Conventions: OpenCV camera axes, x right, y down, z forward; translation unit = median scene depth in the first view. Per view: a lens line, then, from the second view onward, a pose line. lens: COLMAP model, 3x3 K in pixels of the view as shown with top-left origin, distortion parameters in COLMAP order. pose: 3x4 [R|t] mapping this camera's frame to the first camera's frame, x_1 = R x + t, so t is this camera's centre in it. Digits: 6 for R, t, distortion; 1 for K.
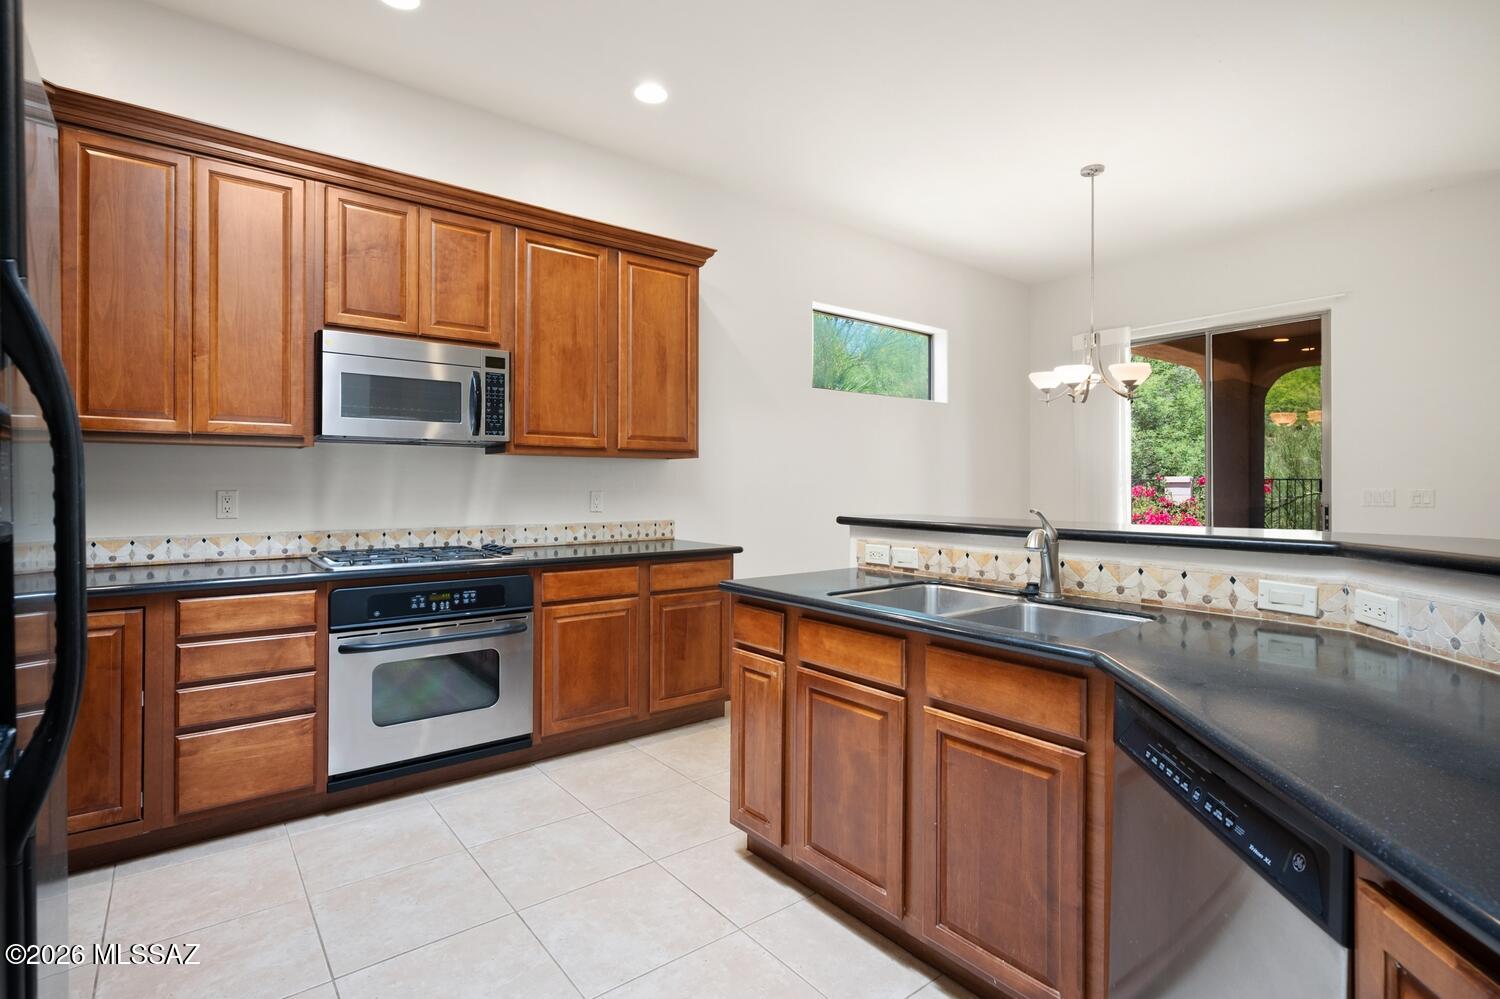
lens RADIAL K [[722.7, 0, 739.8], [0, 722.7, 494.1], [0, 0, 1]] dist [-0.002008, -0.001000]
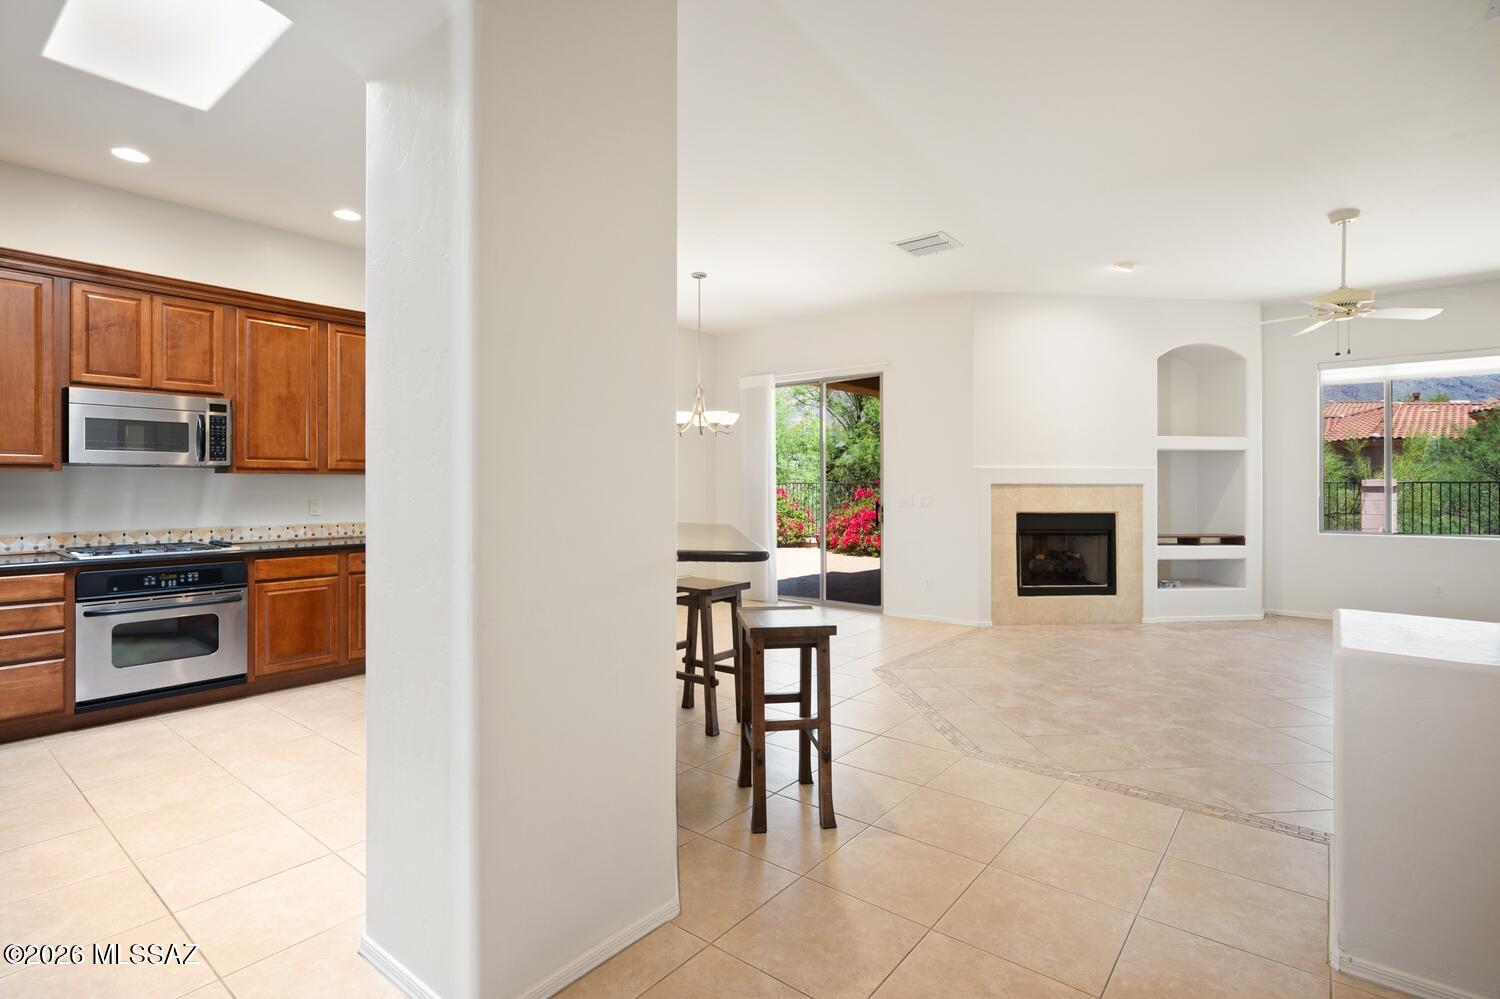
lens RADIAL K [[722.7, 0, 750.8], [0, 722.7, 493.5], [0, 0, 1]] dist [-0.002008, -0.001000]
pose [[0.972118, -0.003991, 0.234458, 0.342022], [0.003673, 0.999992, 0.001790, -0.019017], [-0.234463, -0.000879, 0.972125, -0.603860]]
